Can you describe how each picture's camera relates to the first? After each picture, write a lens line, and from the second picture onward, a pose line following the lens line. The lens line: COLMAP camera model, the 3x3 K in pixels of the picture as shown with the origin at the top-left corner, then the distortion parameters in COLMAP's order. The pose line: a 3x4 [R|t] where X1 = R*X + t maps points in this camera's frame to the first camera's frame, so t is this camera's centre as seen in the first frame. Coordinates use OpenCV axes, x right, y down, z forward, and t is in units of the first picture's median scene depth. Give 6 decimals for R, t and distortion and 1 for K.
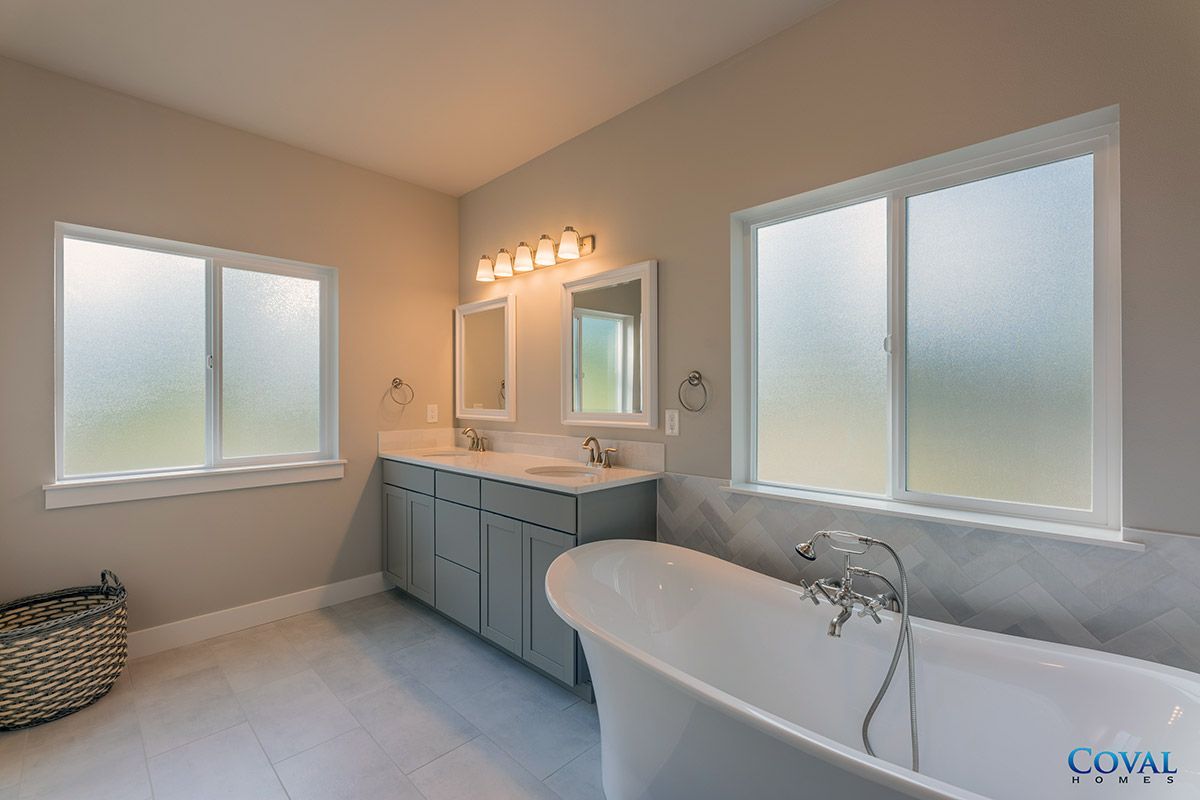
lens RADIAL K [[512.4, 0, 600.0], [0, 512.4, 400.0], [0, 0, 1]] dist [-0.002537, -0.000579]
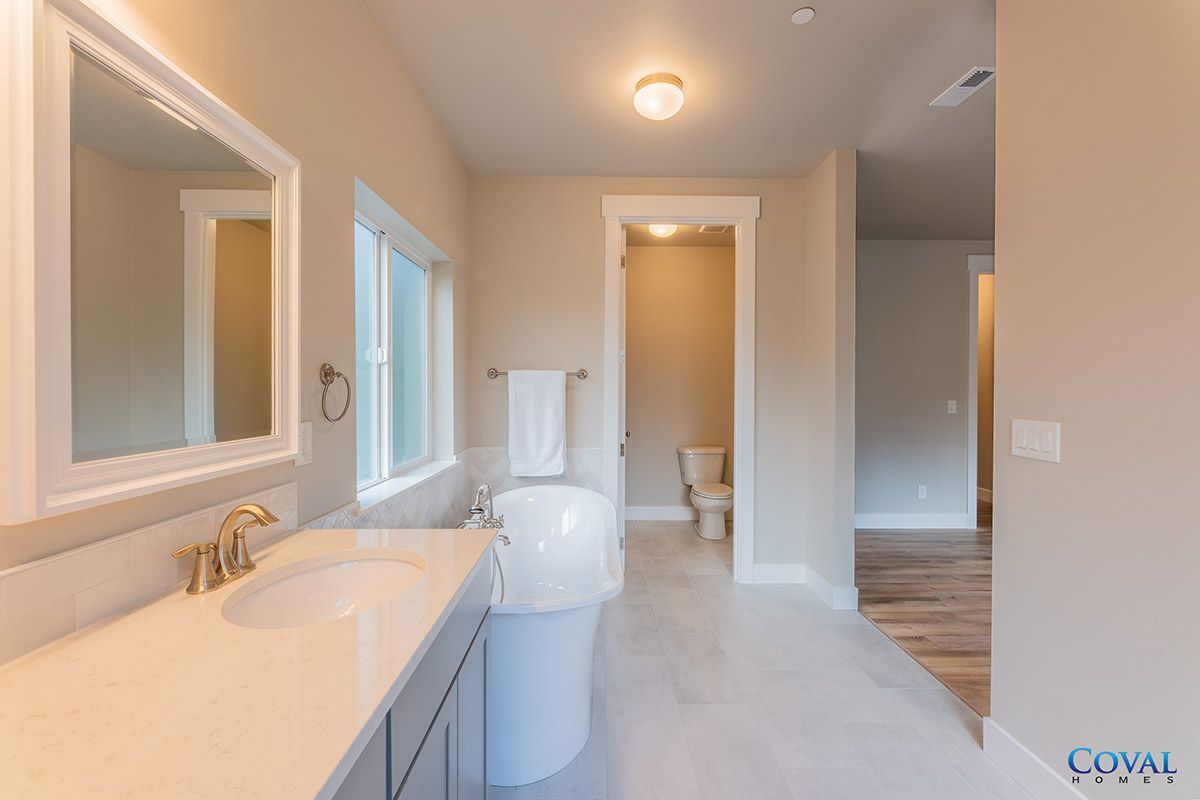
lens RADIAL K [[498.2, 0, 606.7], [0, 498.2, 391.8], [0, 0, 1]] dist [-0.007475, 0.000199]
pose [[-0.713692, -0.003228, 0.700452, -0.527480], [0.001944, 0.999976, 0.006588, -0.021422], [-0.700457, 0.006064, -0.713669, 1.154444]]
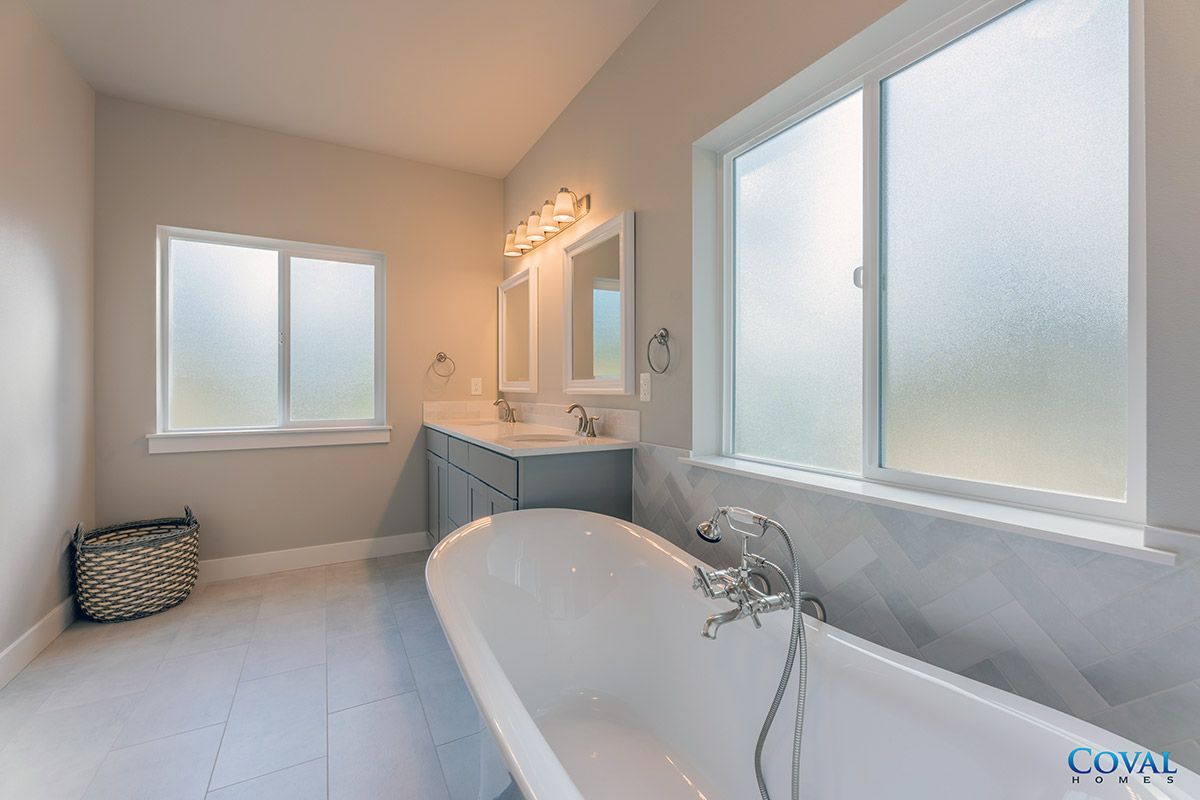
lens RADIAL K [[498.2, 0, 606.7], [0, 498.2, 391.8], [0, 0, 1]] dist [-0.007475, 0.000199]
pose [[0.959848, 0.005407, -0.280469, 0.317722], [-0.005086, 0.999985, 0.001872, 0.050200], [0.280475, -0.000371, 0.959861, 0.134286]]
